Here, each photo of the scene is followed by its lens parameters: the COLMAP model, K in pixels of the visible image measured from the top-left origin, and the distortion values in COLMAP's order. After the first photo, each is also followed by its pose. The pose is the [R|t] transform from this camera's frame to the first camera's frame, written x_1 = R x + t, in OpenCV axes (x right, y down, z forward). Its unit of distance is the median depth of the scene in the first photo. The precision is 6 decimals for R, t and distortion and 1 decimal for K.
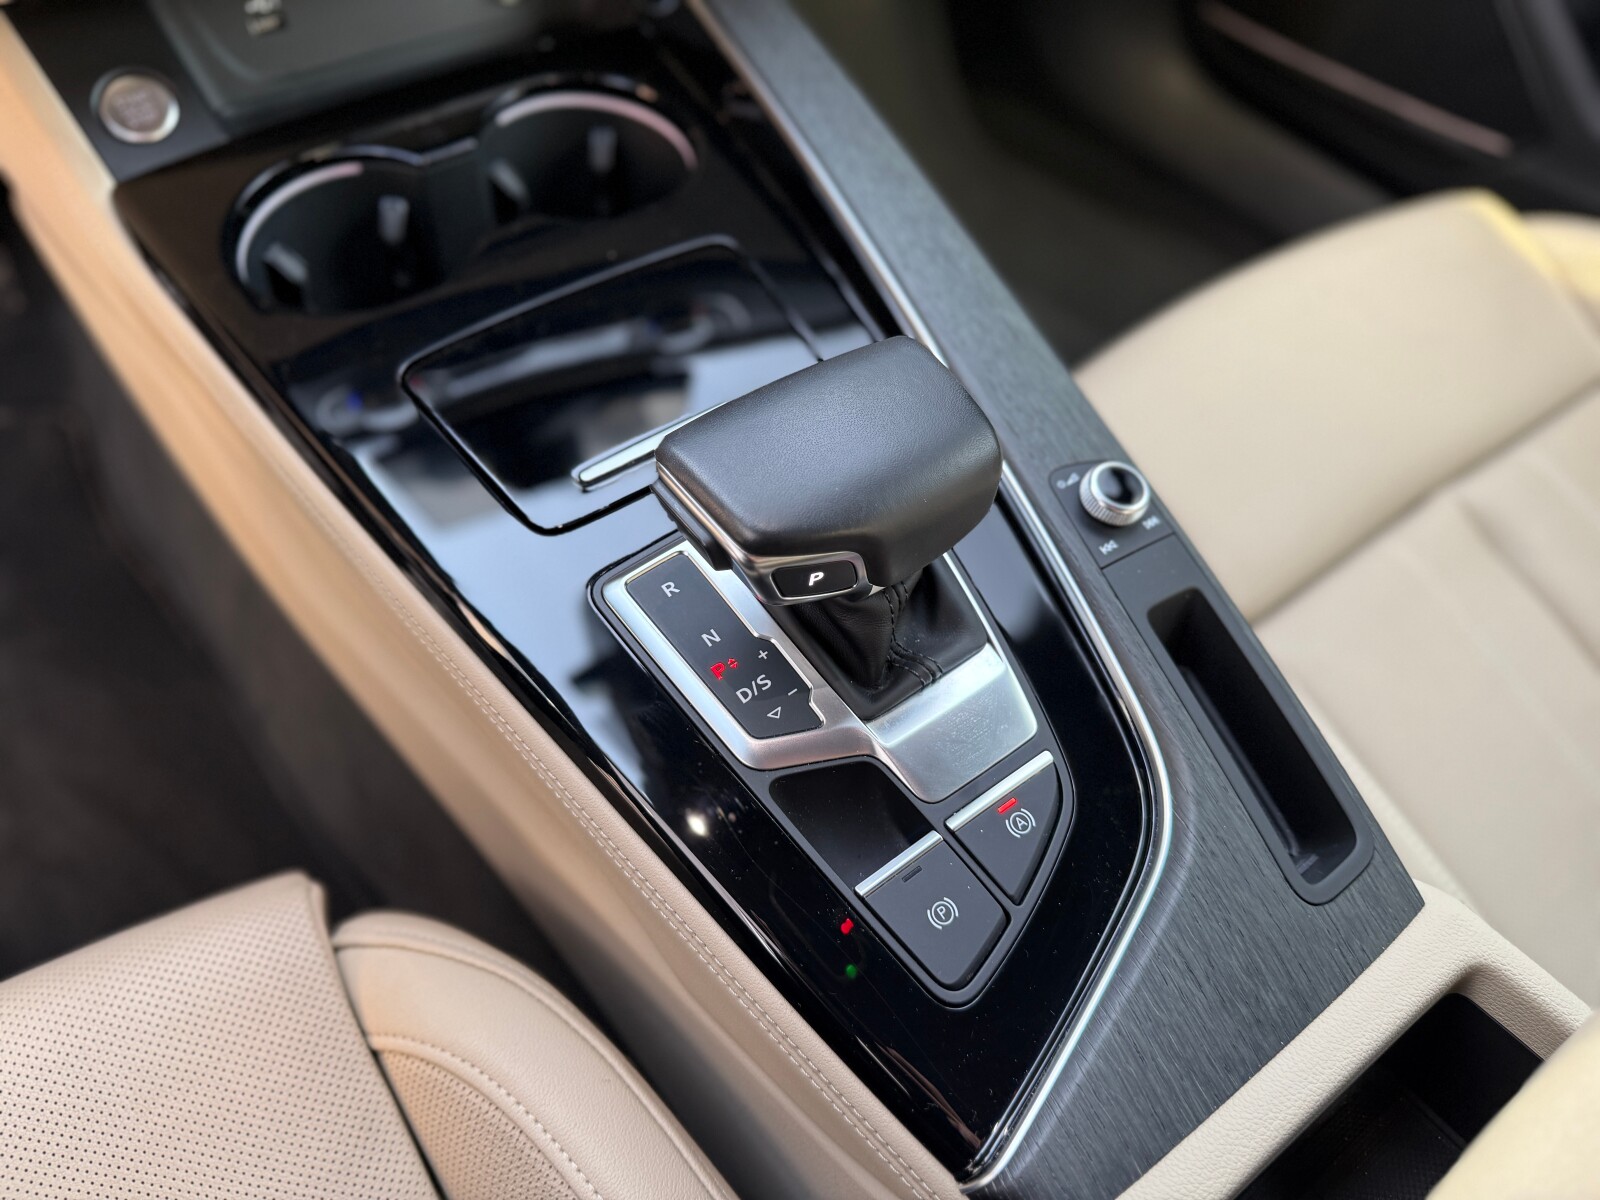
lens RADIAL K [[1192.0, 0, 801.0], [0, 1192.0, 591.4], [0, 0, 1]] dist [-0.028986, 0.006228]
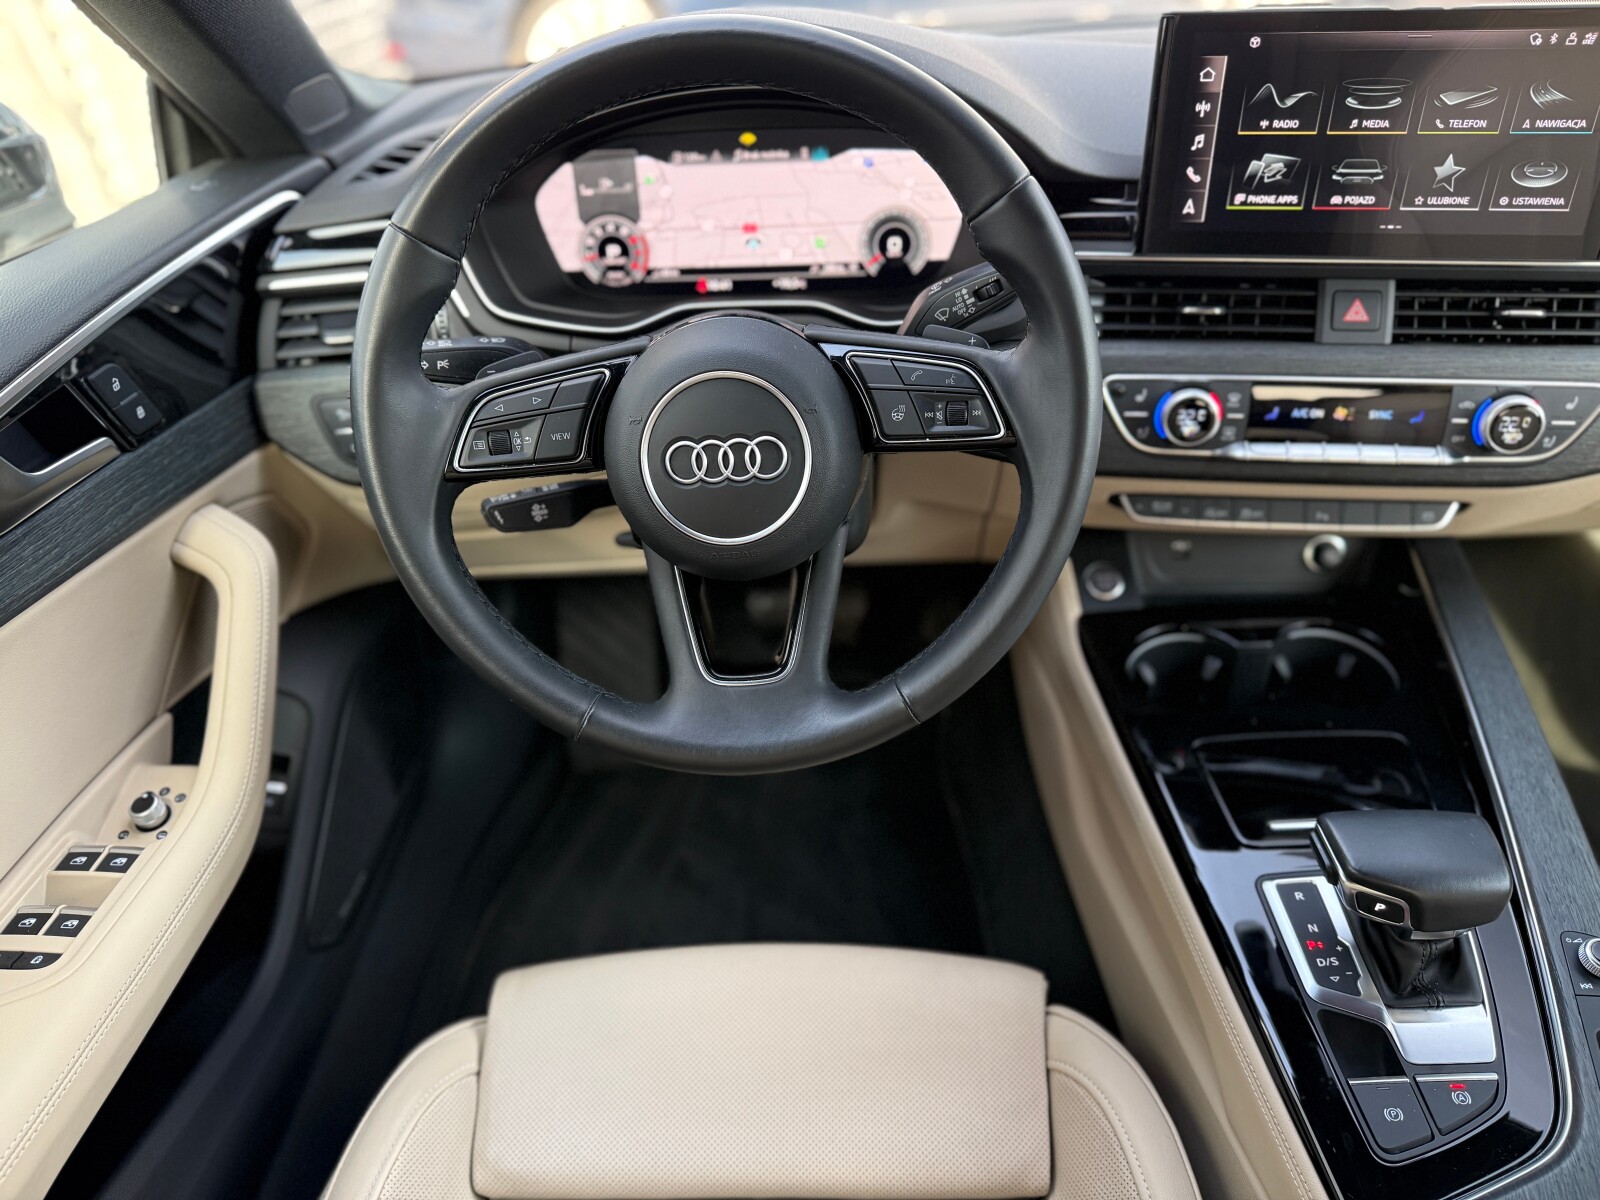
lens RADIAL K [[1136.0, 0, 799.0], [0, 1136.0, 600.1], [0, 0, 1]] dist [0.022848, -0.045531]
pose [[0.782001, 0.255921, -0.568312, 0.145689], [-0.427978, 0.883352, -0.191111, 0.223419], [0.453110, 0.392674, 0.800311, -0.814519]]
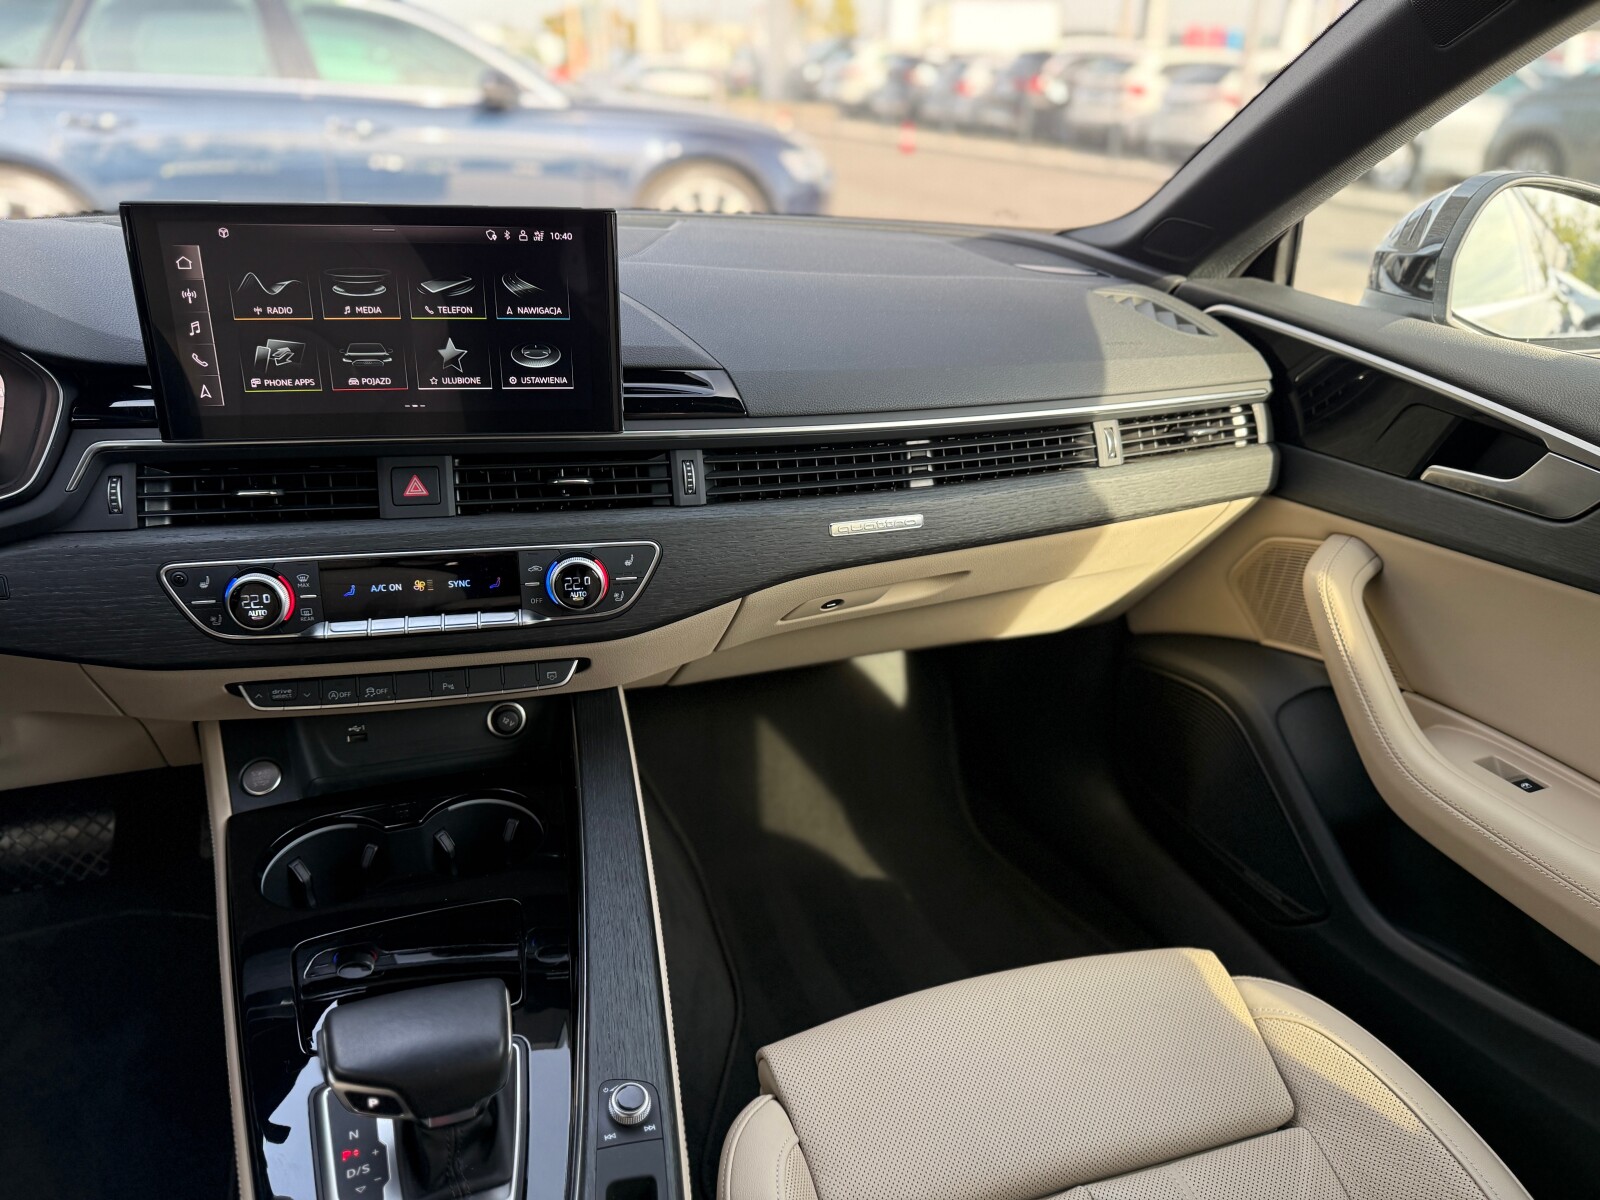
lens RADIAL K [[1136.0, 0, 801.8], [0, 1136.0, 604.8], [0, 0, 1]] dist [0.022848, -0.045531]
pose [[0.954970, 0.091314, -0.282302, 0.775117], [-0.213802, 0.871491, -0.441353, -0.033707], [0.205722, 0.481835, 0.851771, -0.525226]]
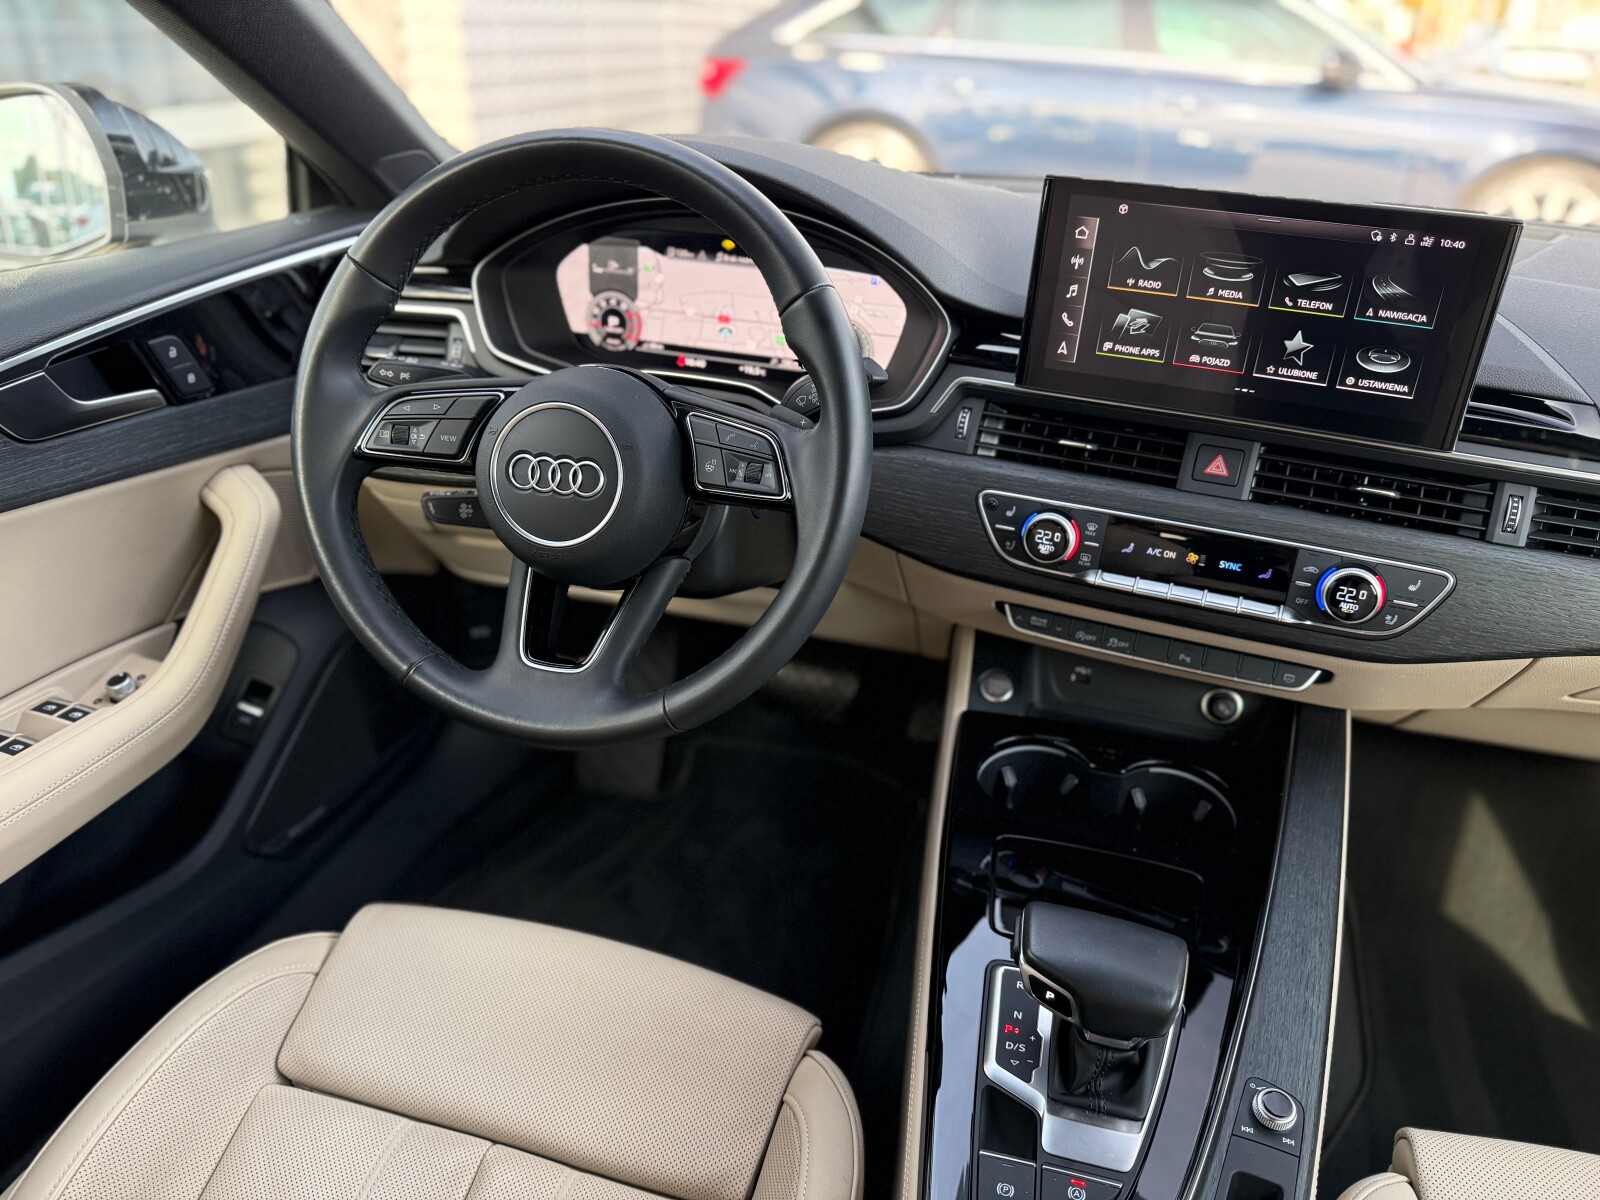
lens RADIAL K [[1136.0, 0, 799.4], [0, 1136.0, 607.8], [0, 0, 1]] dist [0.022848, -0.045531]
pose [[0.598856, 0.327301, -0.730921, 0.705257], [-0.630020, 0.755983, -0.177663, 0.076152], [0.494414, 0.566890, 0.658931, -0.643659]]
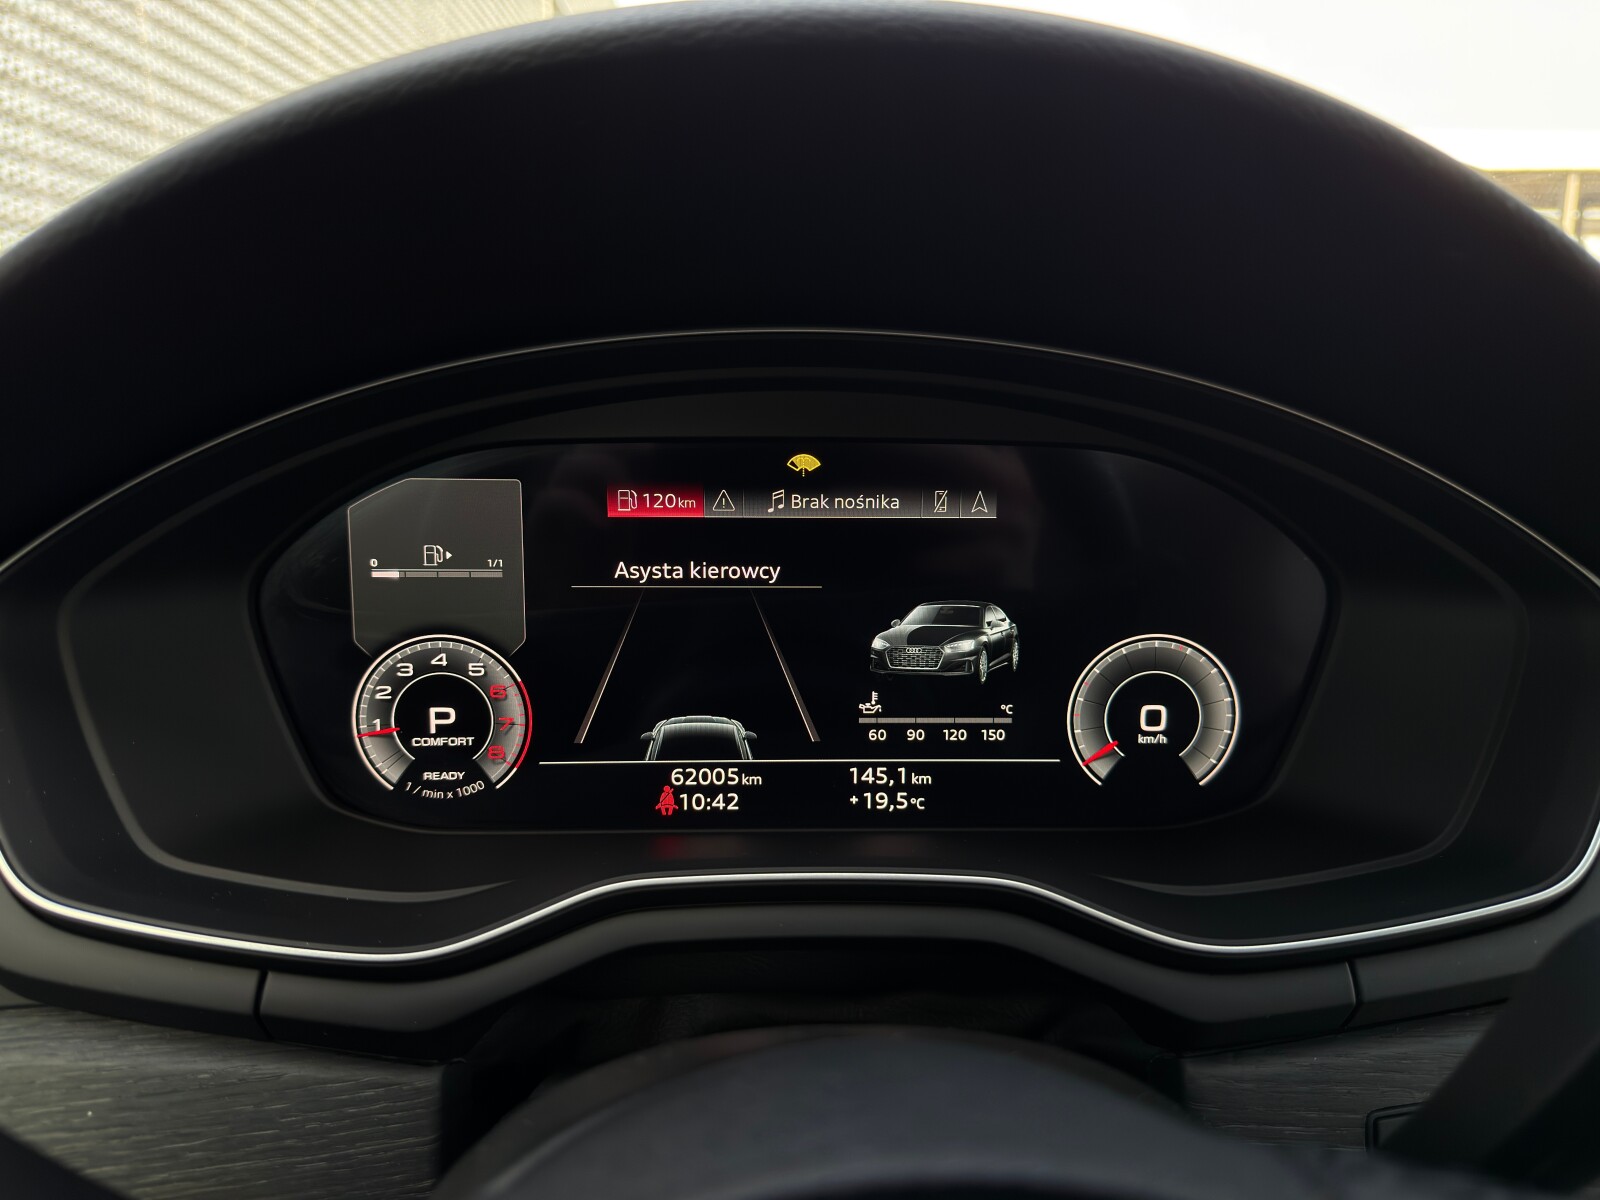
lens RADIAL K [[1232.9, 0, 801.8], [0, 1232.9, 589.7], [0, 0, 1]] dist [0.026360, -0.002976]
pose [[0.829011, 0.058172, -0.556198, -0.670163], [-0.408558, 0.742134, -0.531335, -0.240828], [0.381865, 0.667722, 0.639004, -0.158651]]
